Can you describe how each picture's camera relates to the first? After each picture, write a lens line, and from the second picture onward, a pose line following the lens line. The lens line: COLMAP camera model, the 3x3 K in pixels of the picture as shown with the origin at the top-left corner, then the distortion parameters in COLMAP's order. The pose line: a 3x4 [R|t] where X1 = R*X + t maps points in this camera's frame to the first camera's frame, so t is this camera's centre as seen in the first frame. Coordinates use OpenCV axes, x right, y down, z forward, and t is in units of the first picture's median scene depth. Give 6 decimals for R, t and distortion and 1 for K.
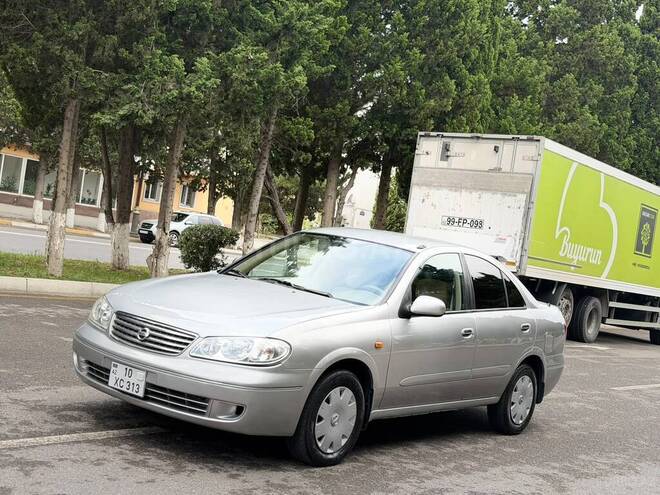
lens RADIAL K [[946.9, 0, 307.6], [0, 946.9, 245.8], [0, 0, 1]] dist [0.137337, 0.004889]
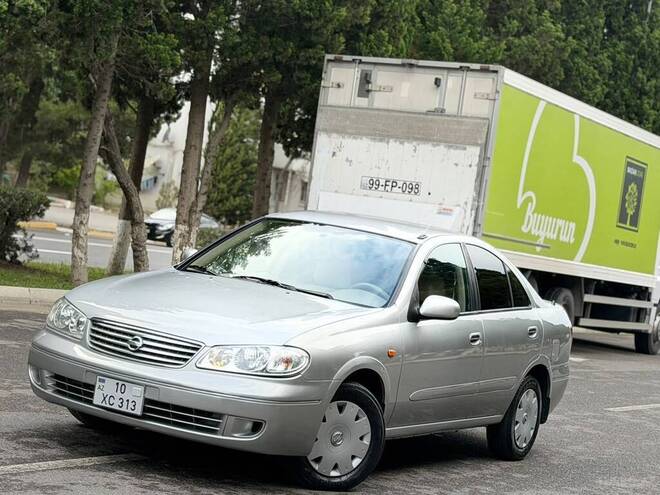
lens RADIAL K [[1566.9, 0, 267.8], [0, 1566.9, 247.7], [0, 0, 1]] dist [0.138846, 0.150308]
pose [[0.991505, -0.007374, 0.129860, -0.167542], [0.003761, 0.999600, 0.028046, -0.024477], [-0.130014, -0.027319, 0.991136, -0.305586]]
